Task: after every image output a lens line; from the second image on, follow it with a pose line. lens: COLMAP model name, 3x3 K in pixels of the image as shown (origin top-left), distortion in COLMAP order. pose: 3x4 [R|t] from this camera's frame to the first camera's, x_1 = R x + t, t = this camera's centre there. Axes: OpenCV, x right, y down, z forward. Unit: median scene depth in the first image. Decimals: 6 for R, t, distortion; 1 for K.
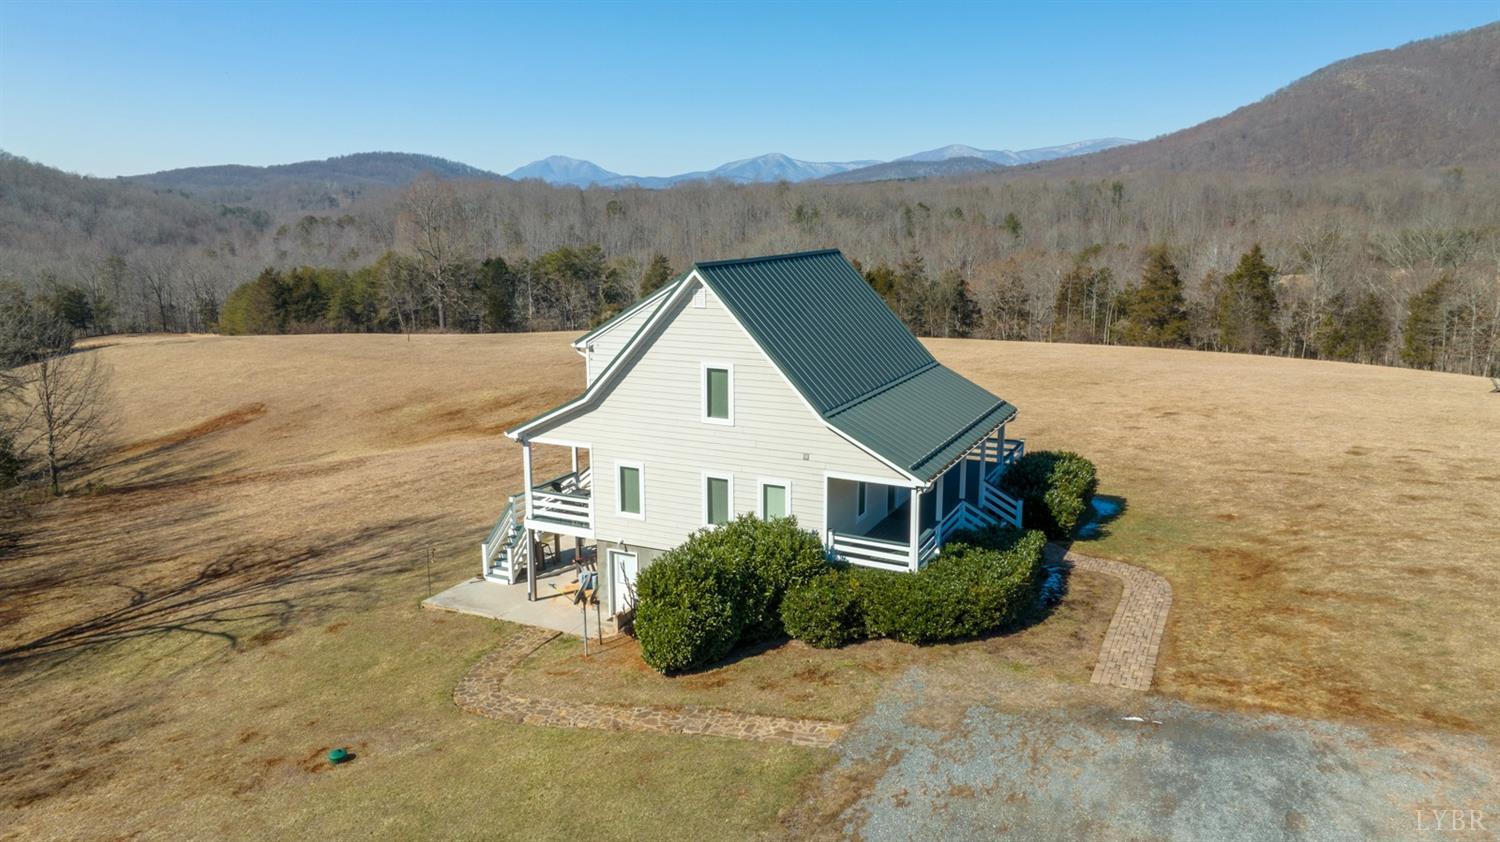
lens RADIAL K [[1062.5, 0, 746.1], [0, 1062.5, 420.4], [0, 0, 1]] dist [-0.040912, 0.048252]
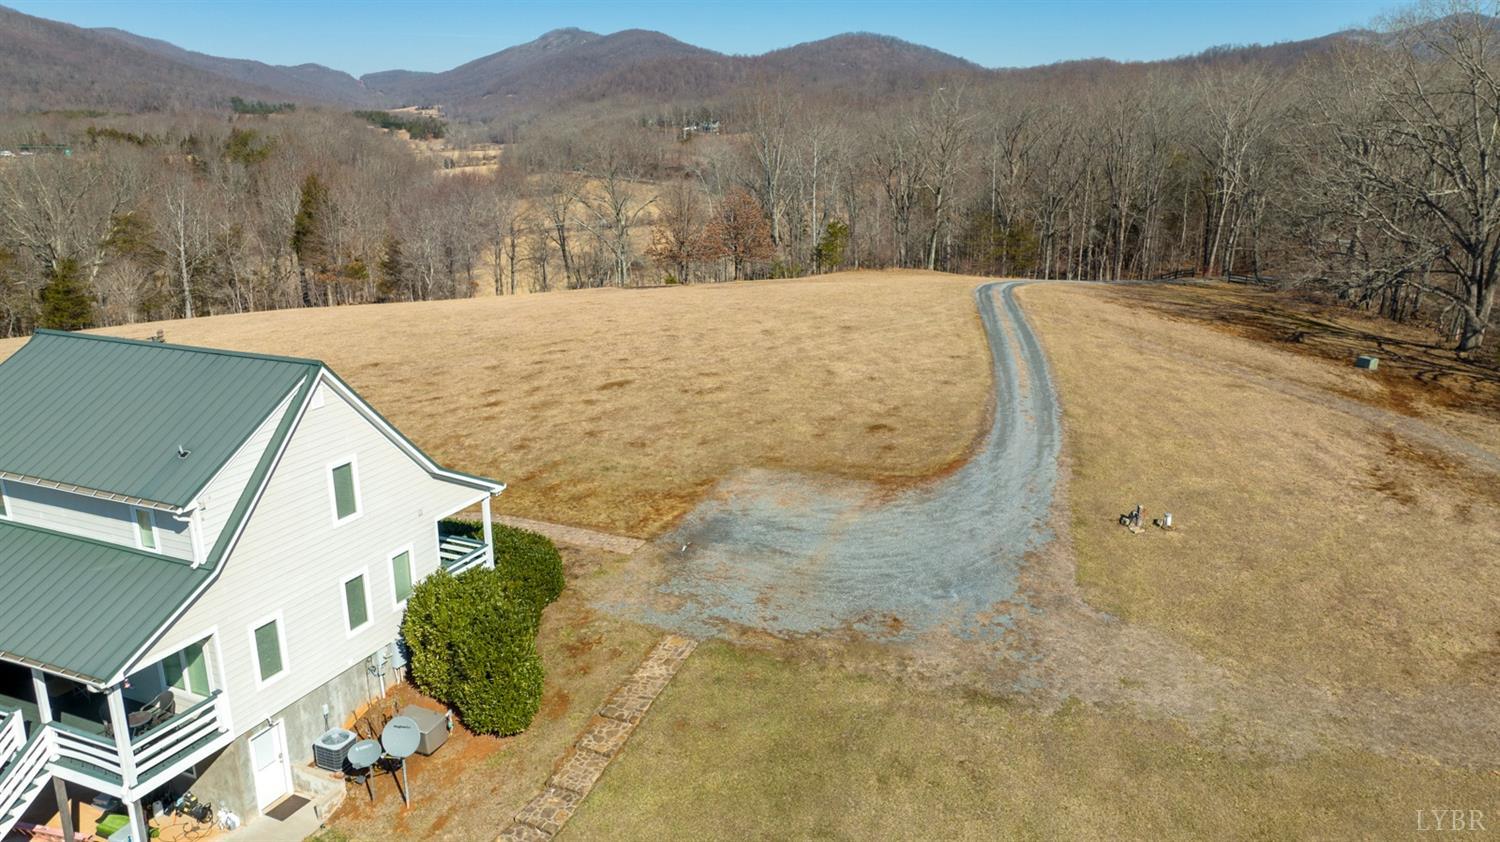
lens RADIAL K [[1061.6, 0, 750.0], [0, 1061.6, 421.0], [0, 0, 1]] dist [-0.014370, 0.002345]
pose [[-0.035526, -0.271851, 0.961683, -0.385855], [0.203296, 0.940204, 0.273289, -0.111451], [-0.978473, 0.205215, 0.021864, 0.261466]]
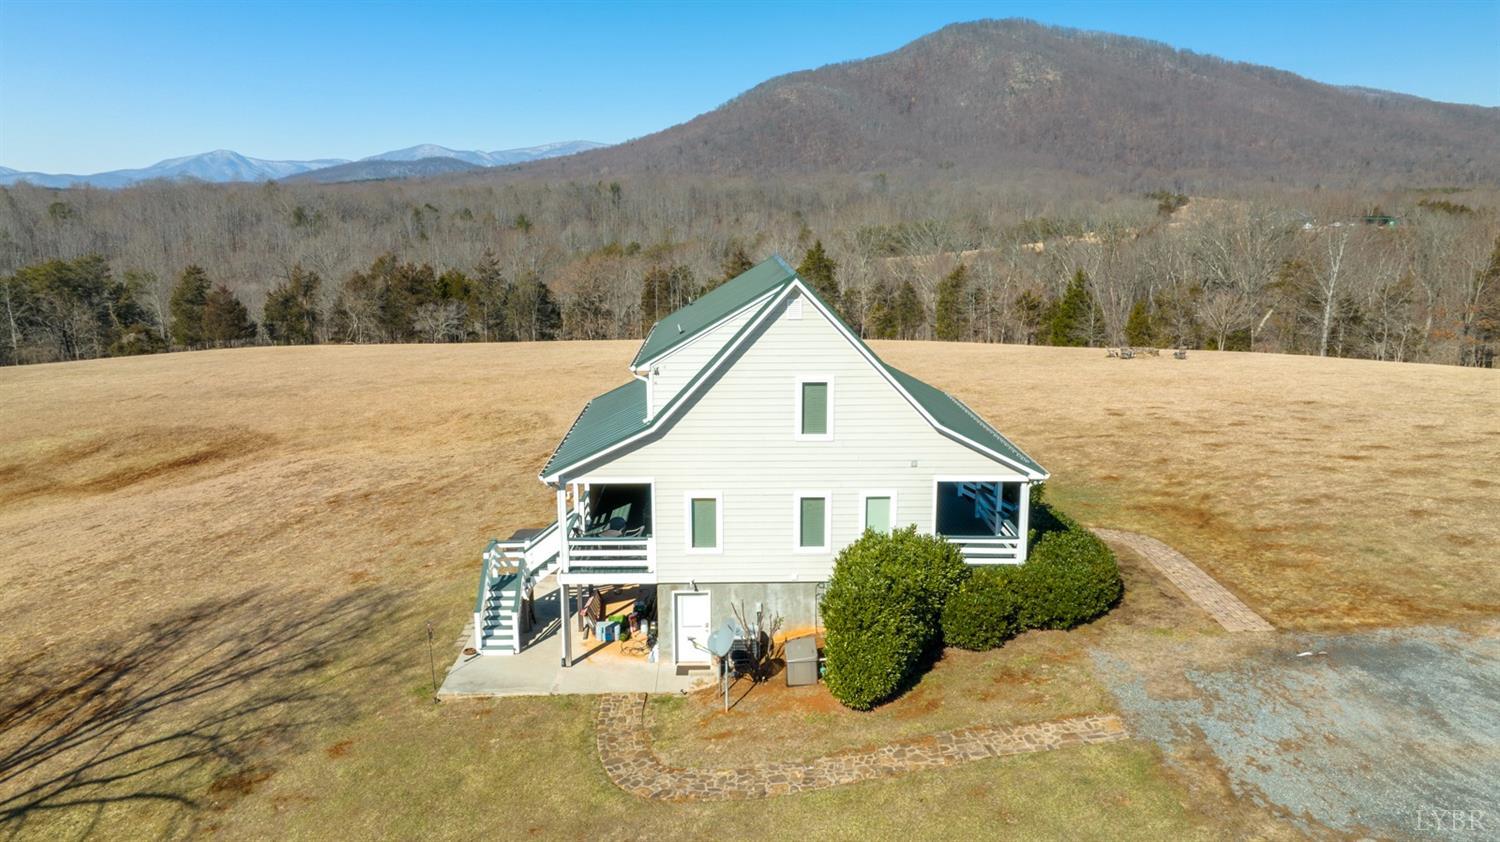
lens RADIAL K [[1062.5, 0, 746.1], [0, 1062.5, 420.4], [0, 0, 1]] dist [-0.040912, 0.048252]
pose [[0.889276, -0.092149, 0.447993, -0.214105], [0.092435, 0.995491, 0.021279, -0.017057], [-0.447933, 0.022487, 0.893784, 0.075850]]
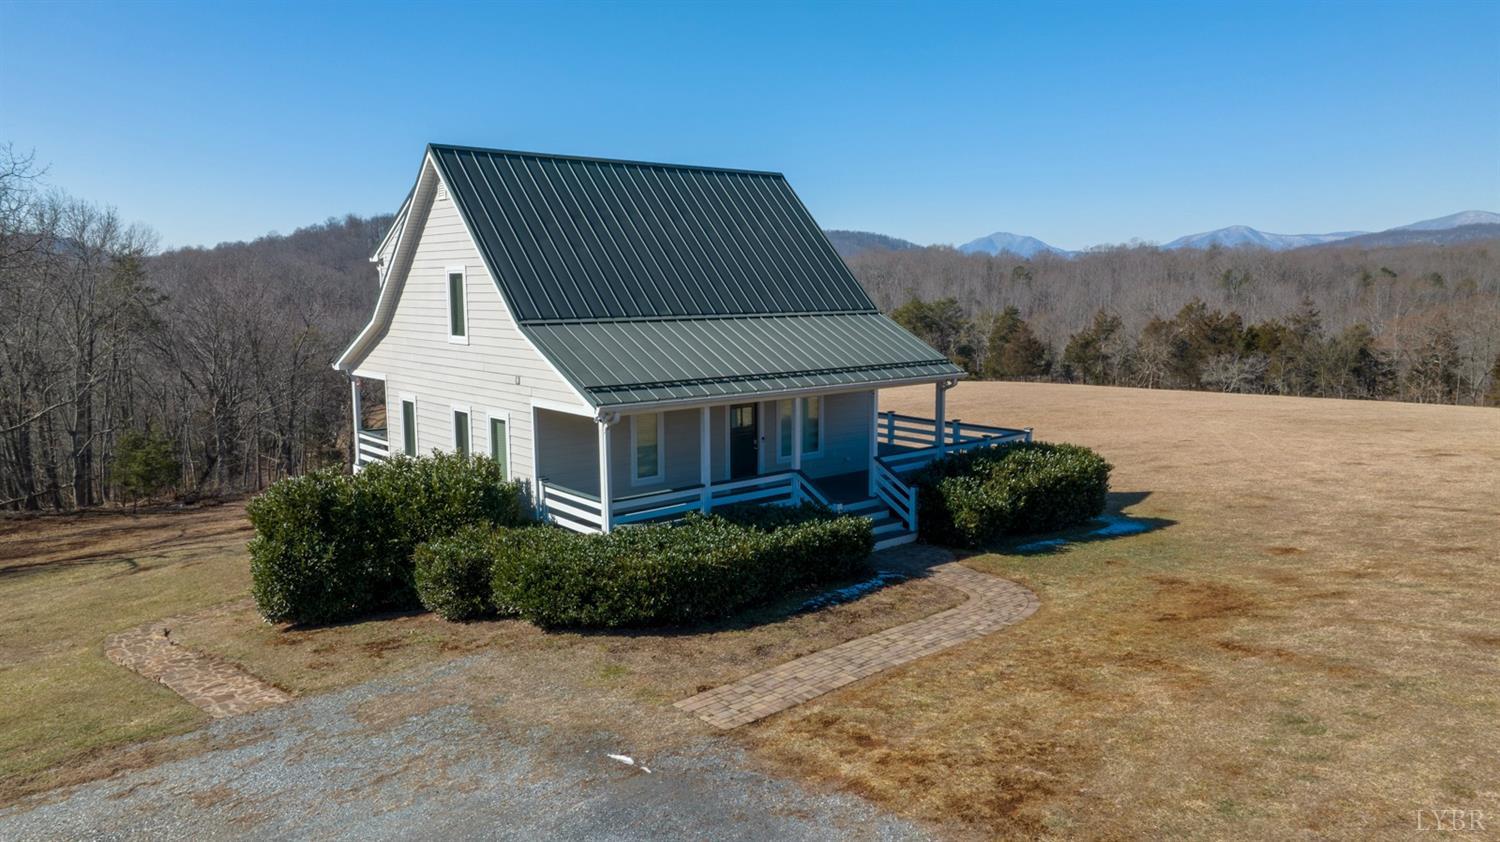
lens RADIAL K [[1062.5, 0, 746.1], [0, 1062.5, 420.4], [0, 0, 1]] dist [-0.040912, 0.048252]
pose [[0.919104, 0.048958, -0.390960, 0.209714], [-0.076093, 0.995626, -0.054207, 0.037886], [0.386597, 0.079571, 0.918810, 0.147089]]
